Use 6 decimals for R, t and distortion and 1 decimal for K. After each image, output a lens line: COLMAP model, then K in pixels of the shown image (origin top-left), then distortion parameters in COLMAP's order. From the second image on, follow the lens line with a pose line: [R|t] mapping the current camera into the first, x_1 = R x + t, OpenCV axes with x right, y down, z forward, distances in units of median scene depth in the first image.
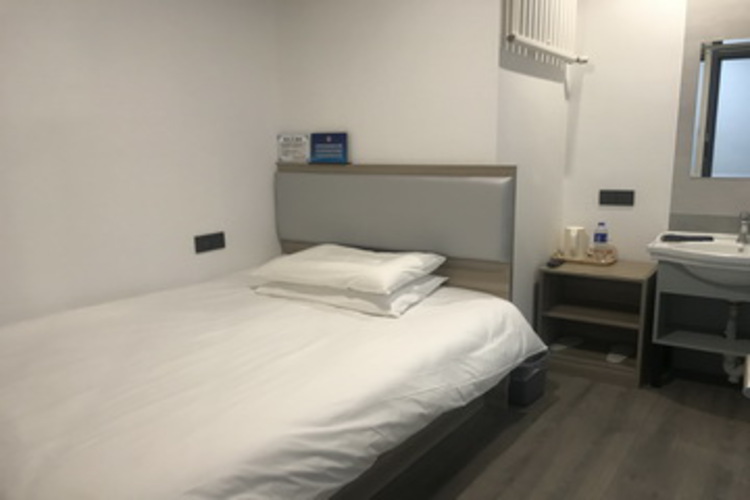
lens RADIAL K [[601.4, 0, 374.1], [0, 601.4, 250.4], [0, 0, 1]] dist [-0.001796, -0.000074]
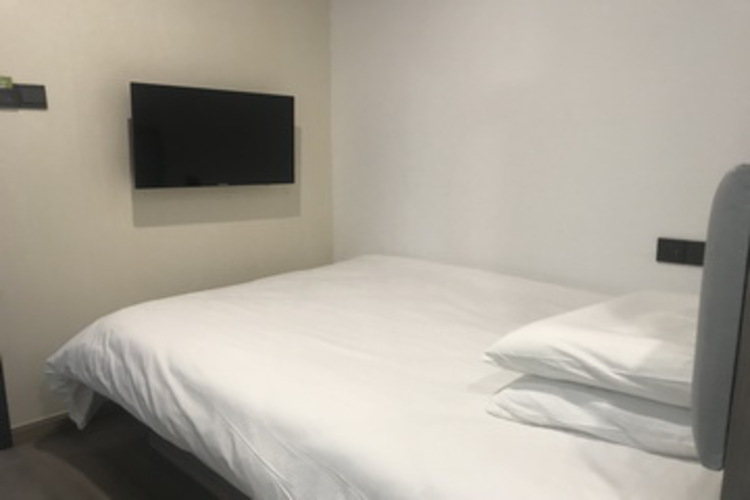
lens RADIAL K [[601.4, 0, 374.7], [0, 601.4, 249.5], [0, 0, 1]] dist [-0.001796, -0.000074]
pose [[-0.181939, 0.167416, -0.968953, 0.706797], [-0.156982, 0.967816, 0.196696, -0.152032], [0.970698, 0.187894, -0.149802, 1.221040]]
